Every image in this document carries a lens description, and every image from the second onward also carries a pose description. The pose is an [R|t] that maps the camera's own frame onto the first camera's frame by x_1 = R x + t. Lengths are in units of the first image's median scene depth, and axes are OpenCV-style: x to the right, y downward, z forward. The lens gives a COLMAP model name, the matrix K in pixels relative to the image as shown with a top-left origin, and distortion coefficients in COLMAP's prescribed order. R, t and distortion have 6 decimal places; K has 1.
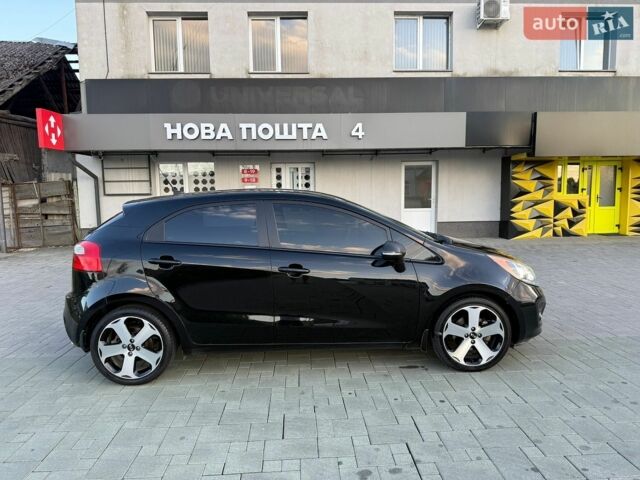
lens RADIAL K [[444.1, 0, 318.5], [0, 444.1, 241.1], [0, 0, 1]] dist [0.068212, -0.096980]
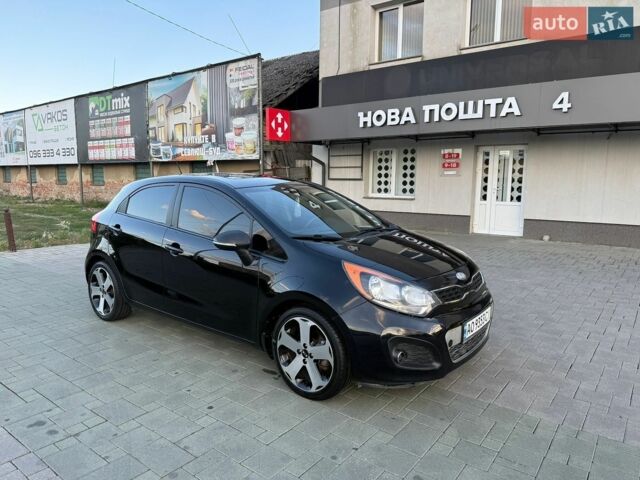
lens RADIAL K [[444.1, 0, 318.5], [0, 444.1, 241.1], [0, 0, 1]] dist [0.068212, -0.096980]
pose [[0.761850, 0.110579, -0.638245, 0.292681], [-0.091309, 0.993816, 0.063192, -0.017036], [0.641286, 0.010135, 0.767235, 0.128776]]
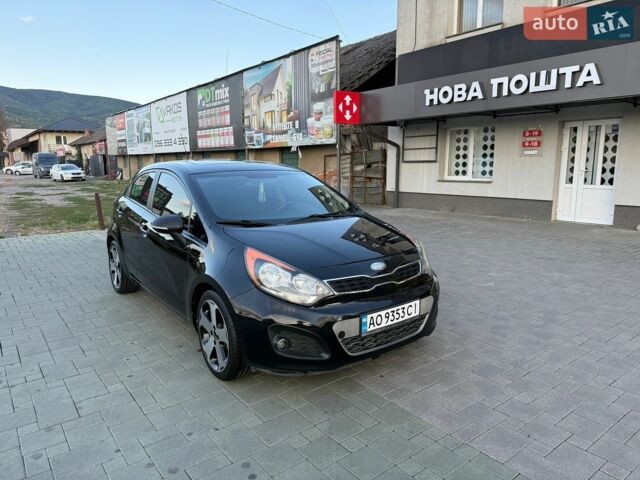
lens RADIAL K [[444.1, 0, 318.5], [0, 444.1, 241.1], [0, 0, 1]] dist [0.068212, -0.096980]
pose [[0.572964, 0.153115, -0.805151, 0.377617], [-0.090957, 0.988205, 0.123199, -0.030277], [0.814518, 0.002645, 0.580132, 0.224498]]
